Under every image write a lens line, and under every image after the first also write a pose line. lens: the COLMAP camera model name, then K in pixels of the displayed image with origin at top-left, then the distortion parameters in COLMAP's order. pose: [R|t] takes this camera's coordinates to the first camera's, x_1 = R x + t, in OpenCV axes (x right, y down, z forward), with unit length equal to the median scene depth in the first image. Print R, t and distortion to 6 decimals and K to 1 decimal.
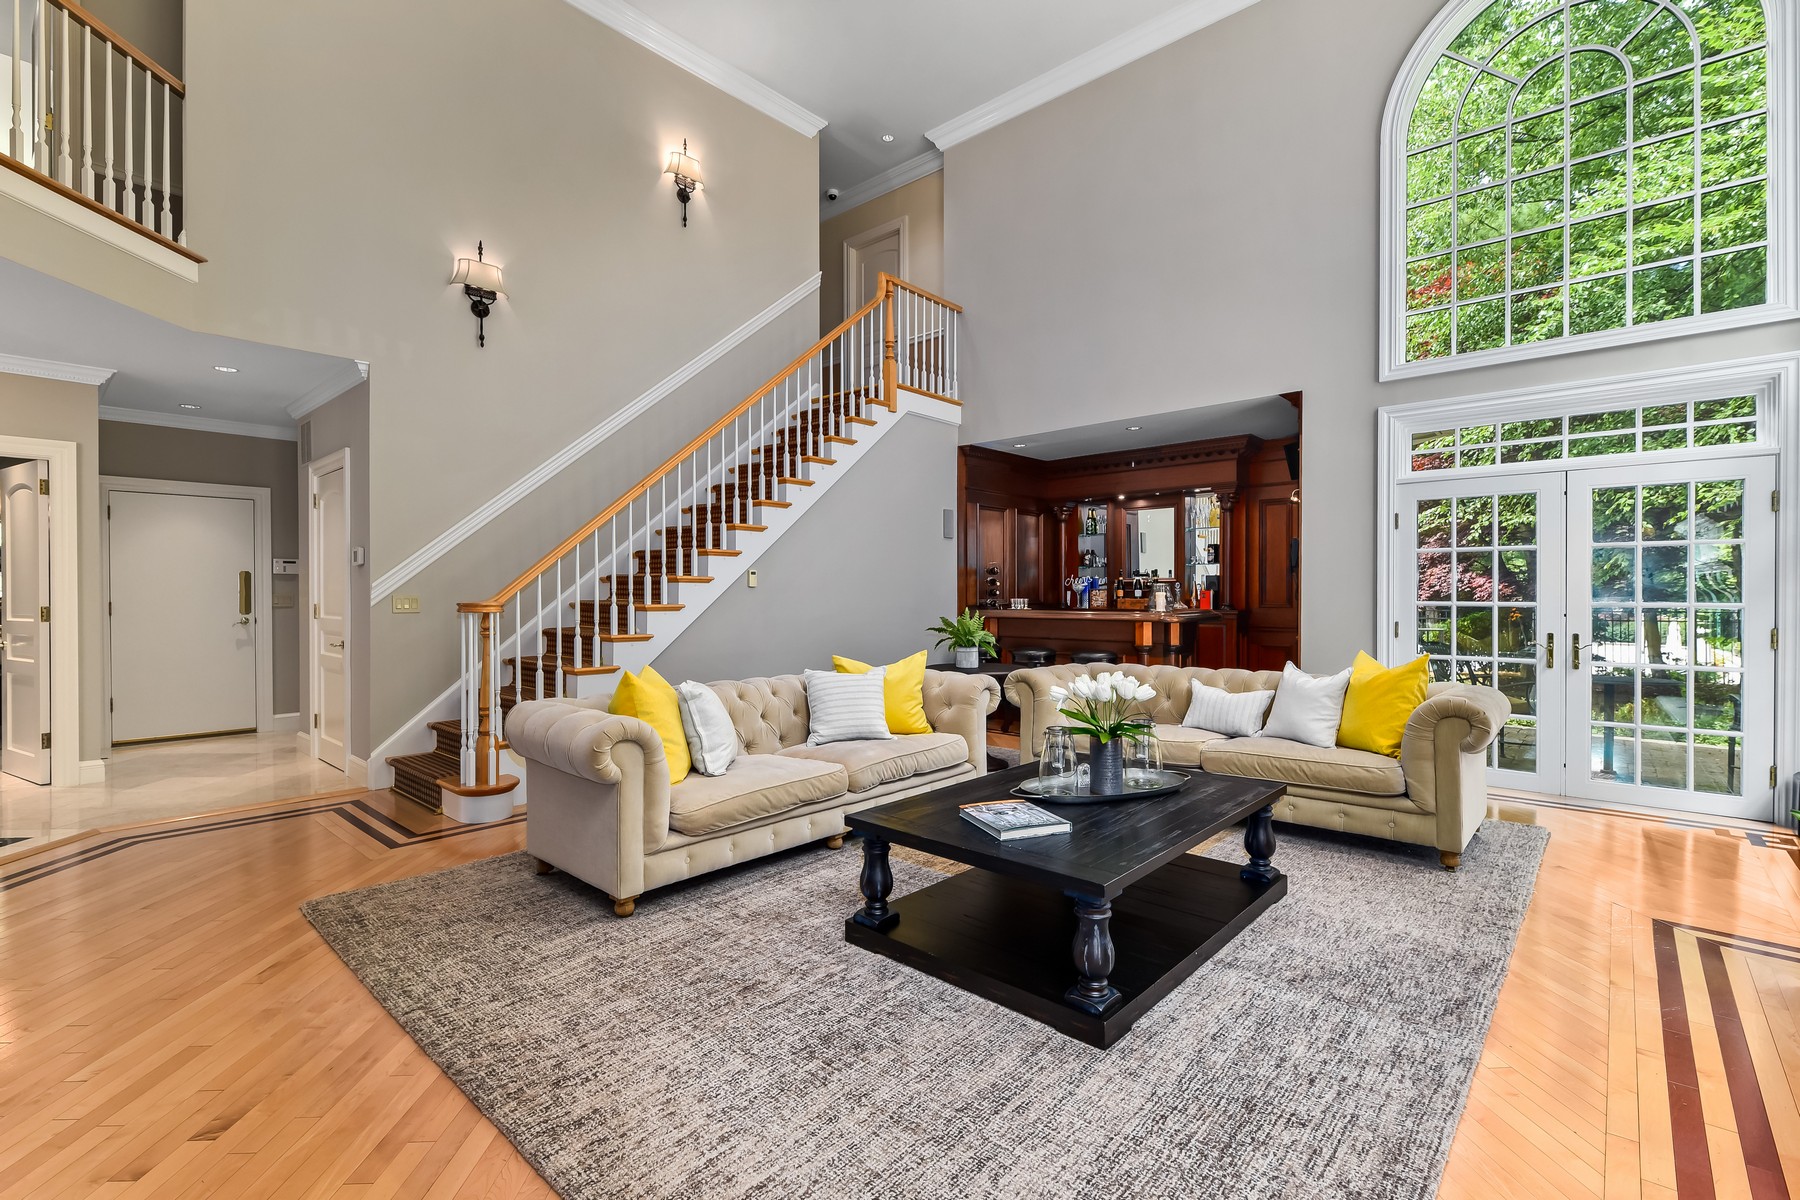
lens RADIAL K [[810.4, 0, 908.8], [0, 810.4, 593.1], [0, 0, 1]] dist [0.000631, -0.000585]
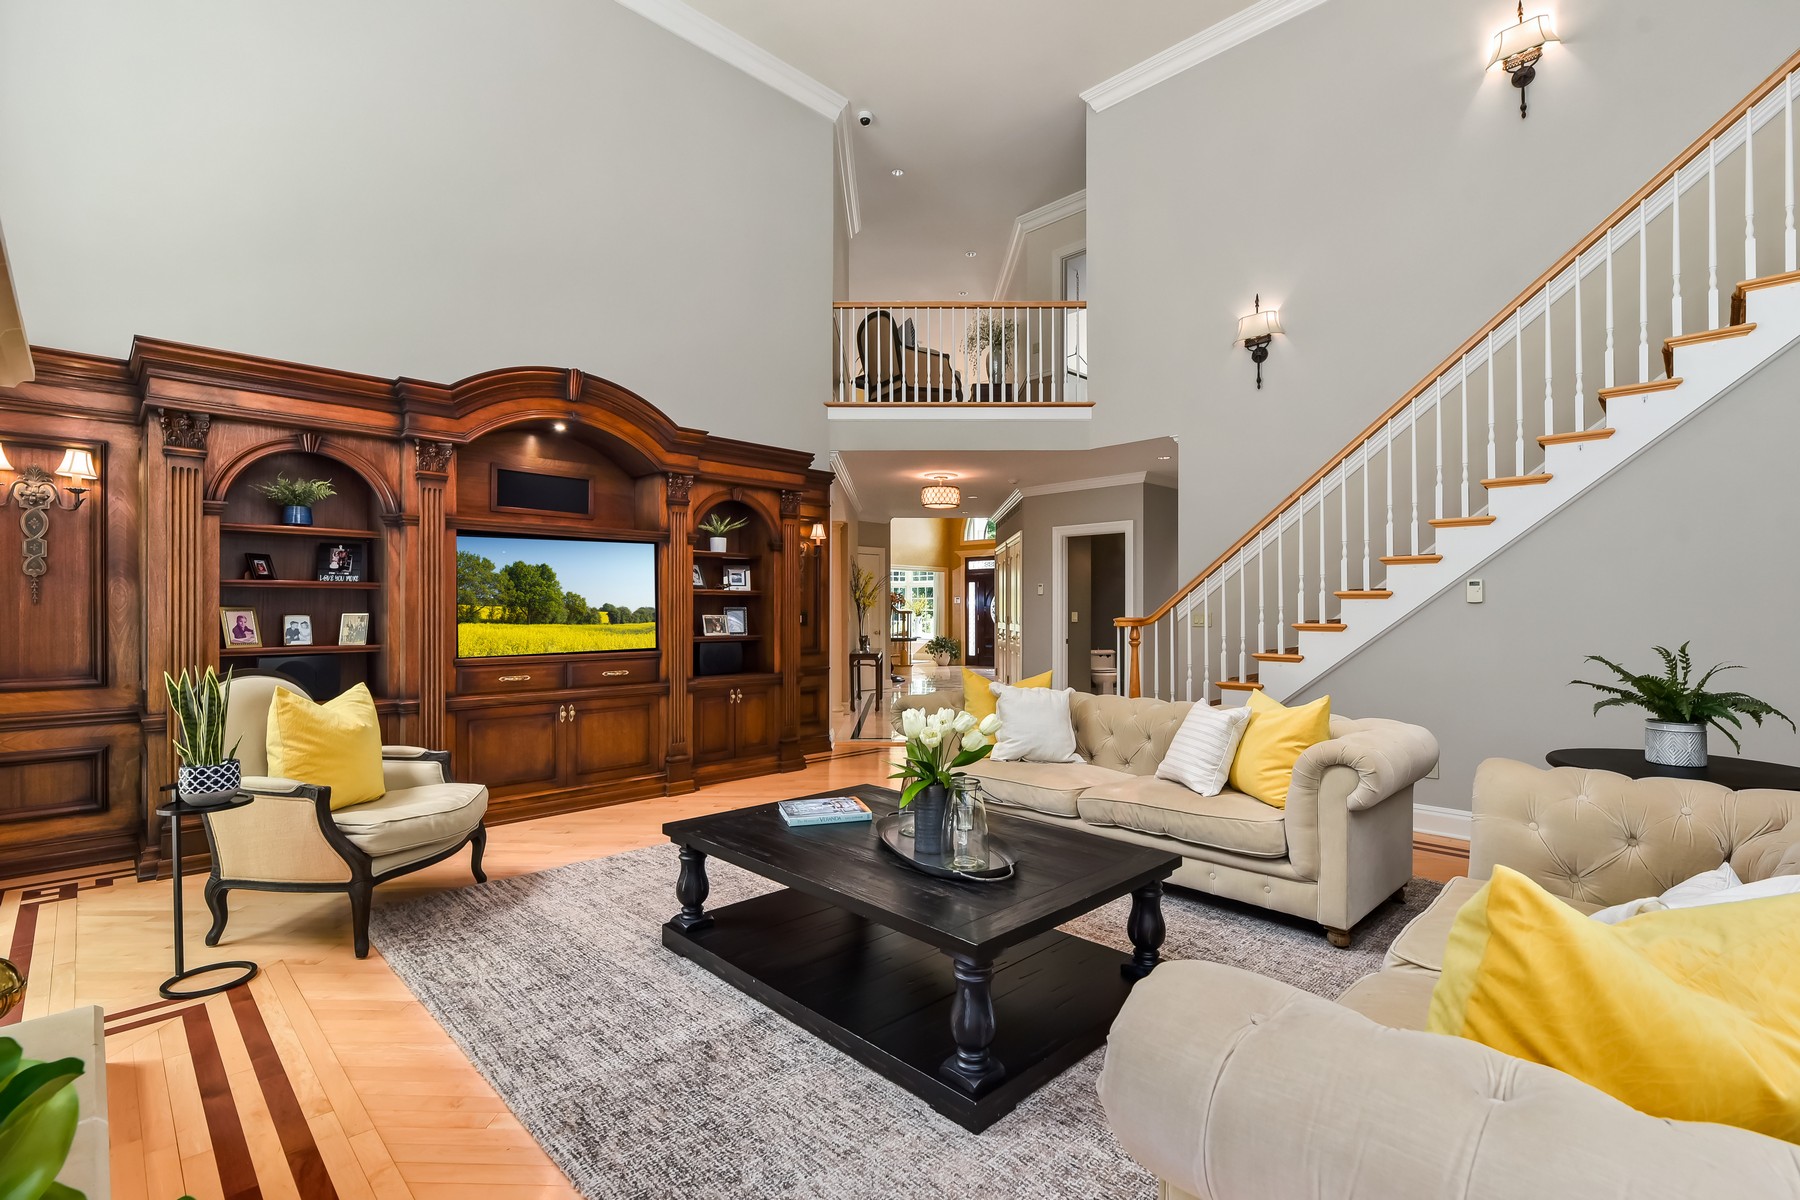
lens RADIAL K [[810.4, 0, 886.8], [0, 810.4, 607.8], [0, 0, 1]] dist [0.000631, -0.000585]
pose [[-0.079009, -0.004077, -0.996866, 1.267285], [0.001315, 0.999990, -0.004194, -0.001213], [0.996873, -0.001643, -0.079003, 1.190029]]
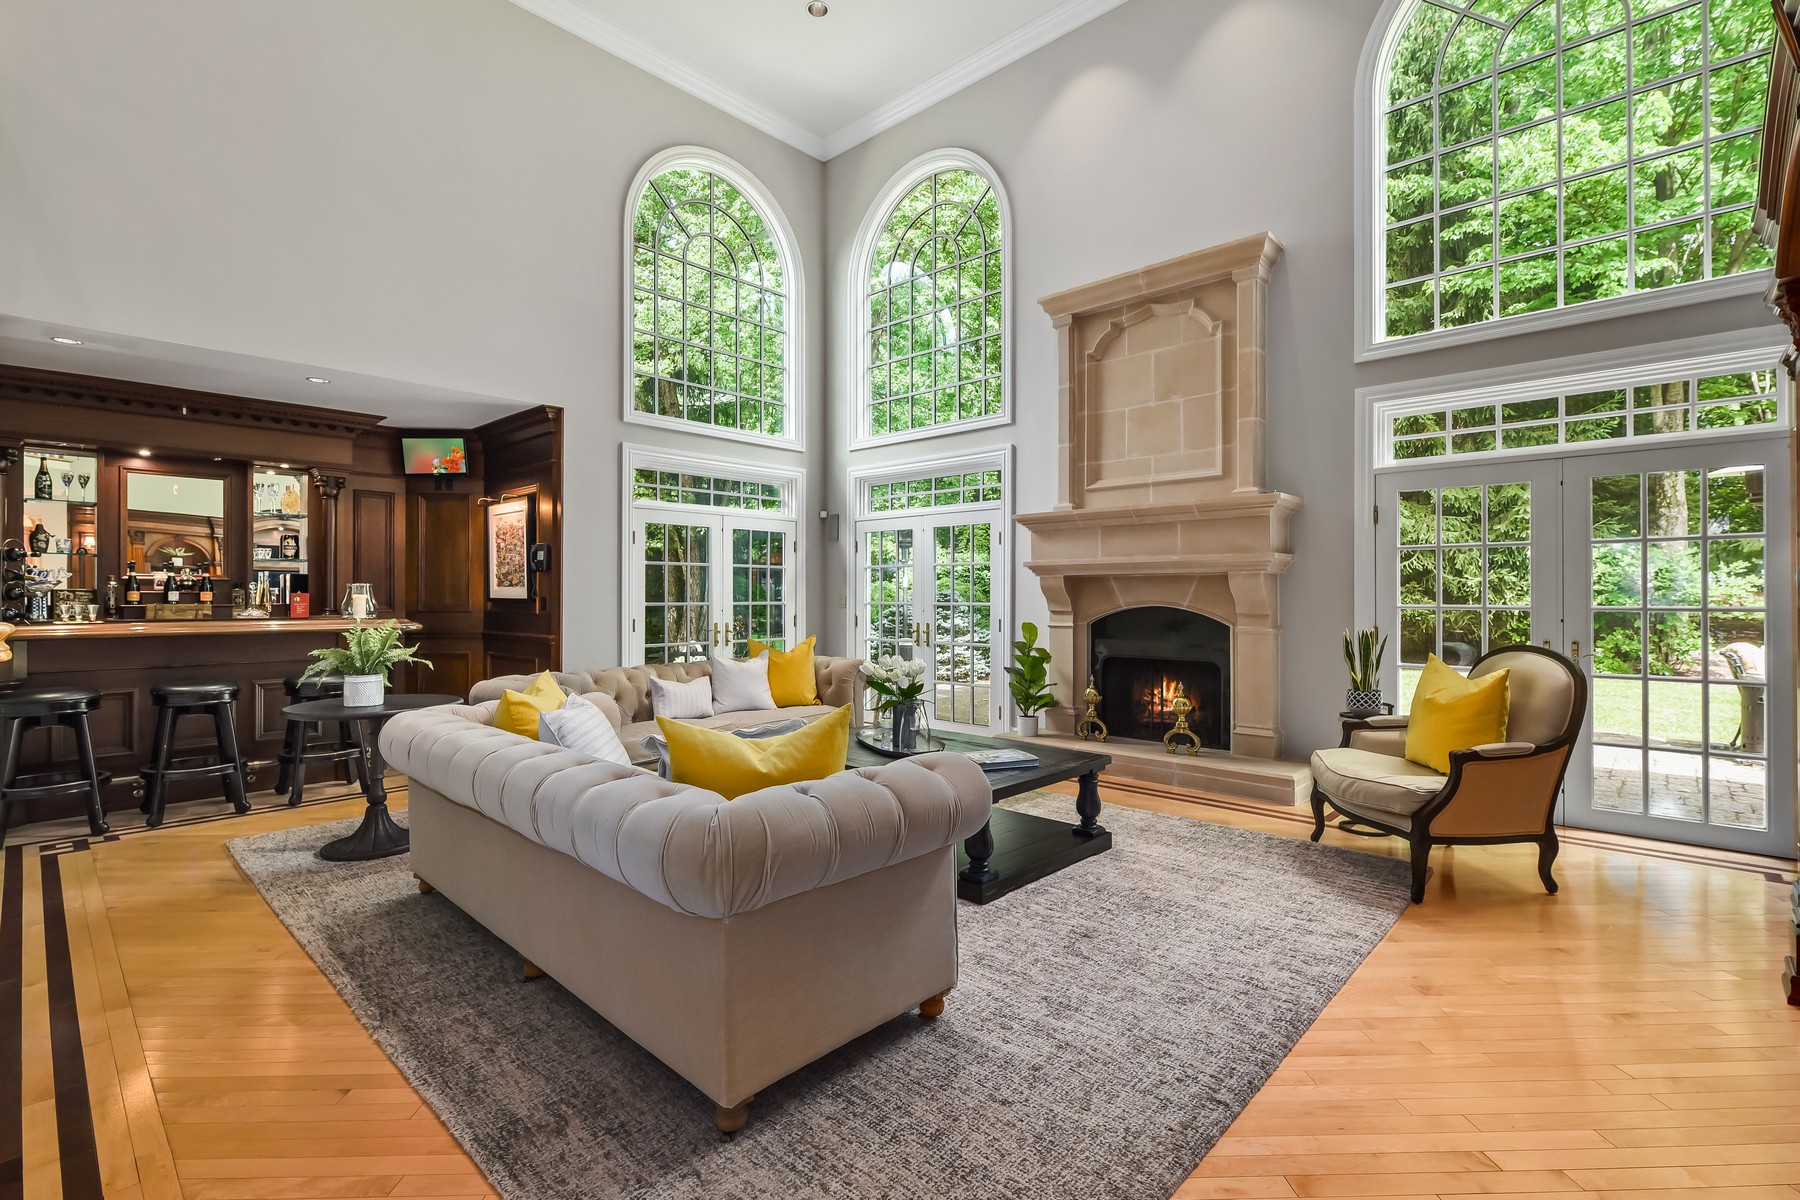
lens RADIAL K [[810.4, 0, 896.8], [0, 810.4, 593.0], [0, 0, 1]] dist [0.000631, -0.000585]
pose [[0.025675, 0.002655, 0.999667, -1.271939], [-0.000847, 0.999996, -0.002634, -0.001652], [-0.999670, -0.000779, 0.025678, 1.148503]]
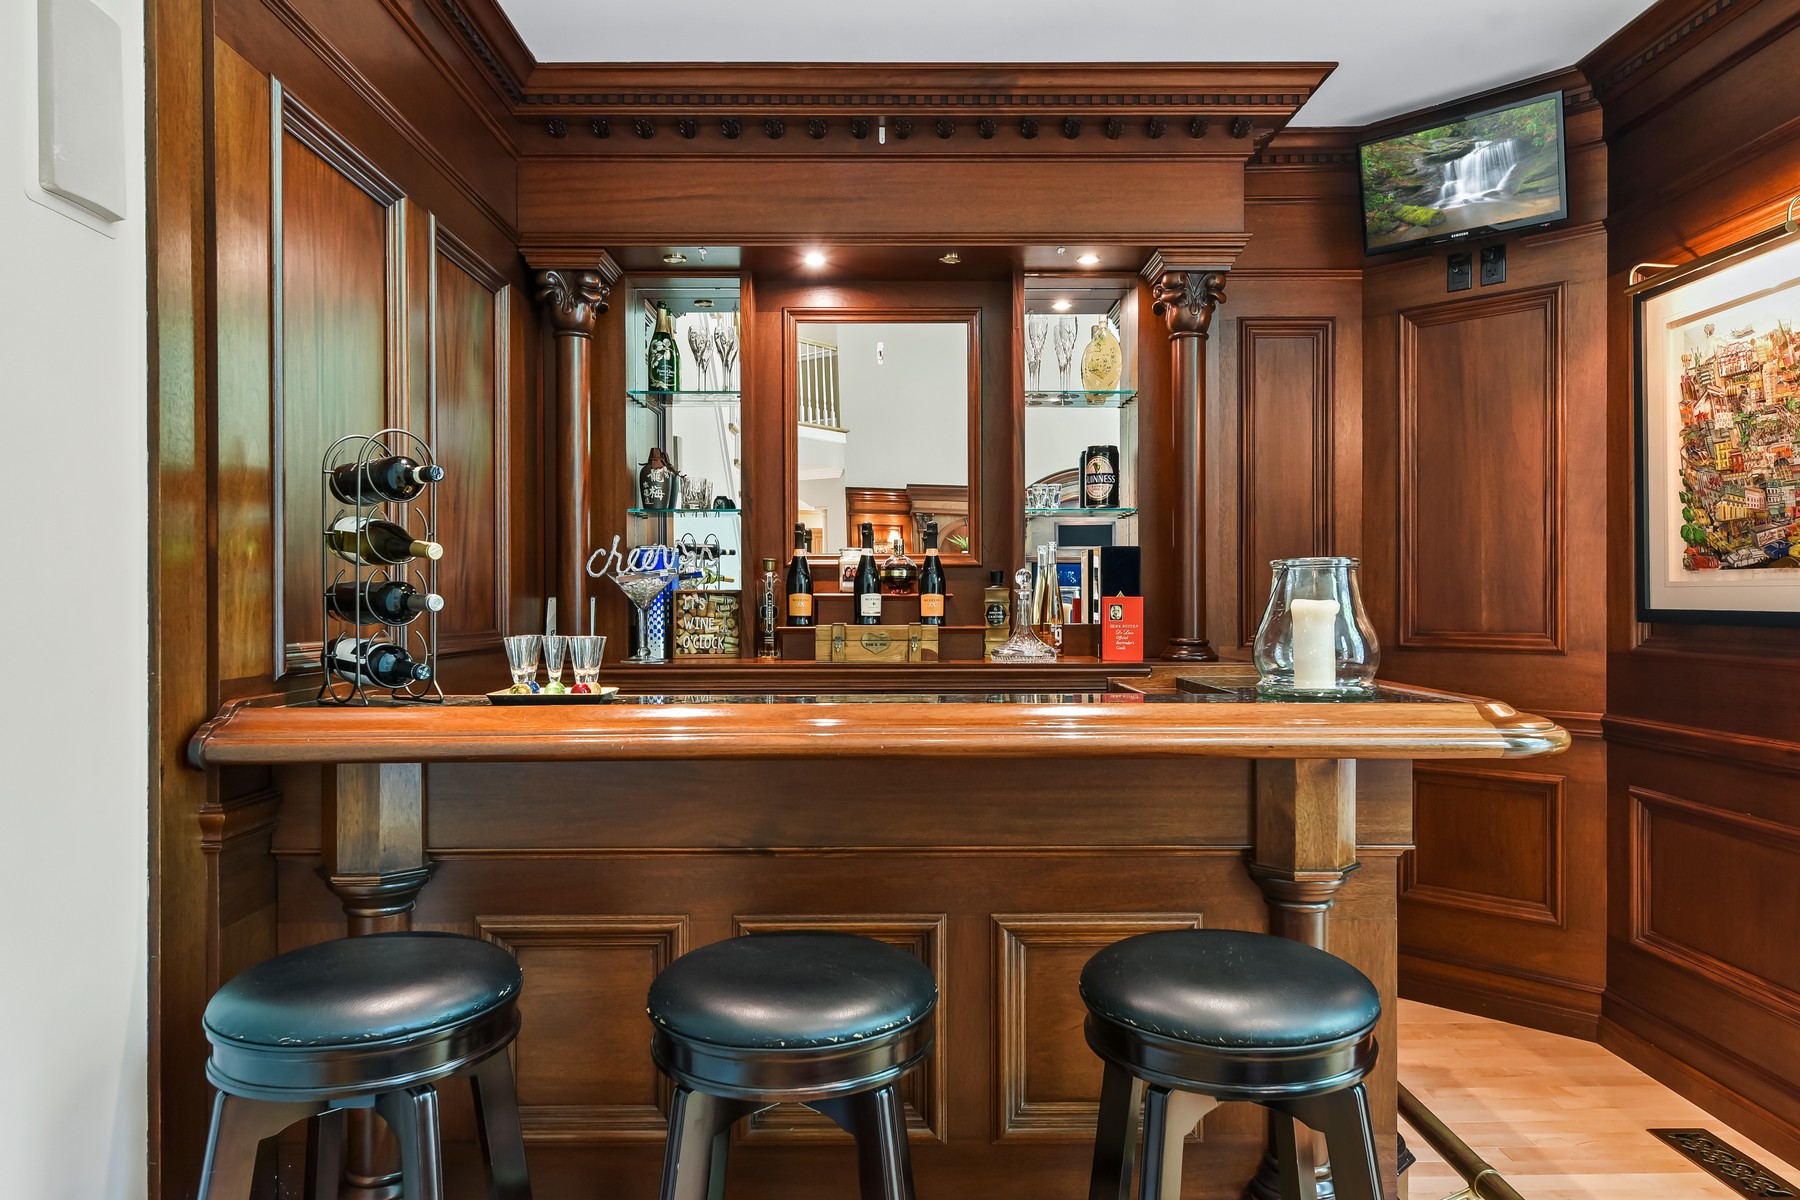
lens RADIAL K [[1147.9, 0, 895.8], [0, 1147.9, 600.3], [0, 0, 1]] dist [0.004011, -0.000635]
pose [[0.744944, -0.000787, 0.667126, 0.060362], [0.002265, 0.999997, -0.001350, -0.000732], [-0.667123, 0.002516, 0.744943, 2.208718]]
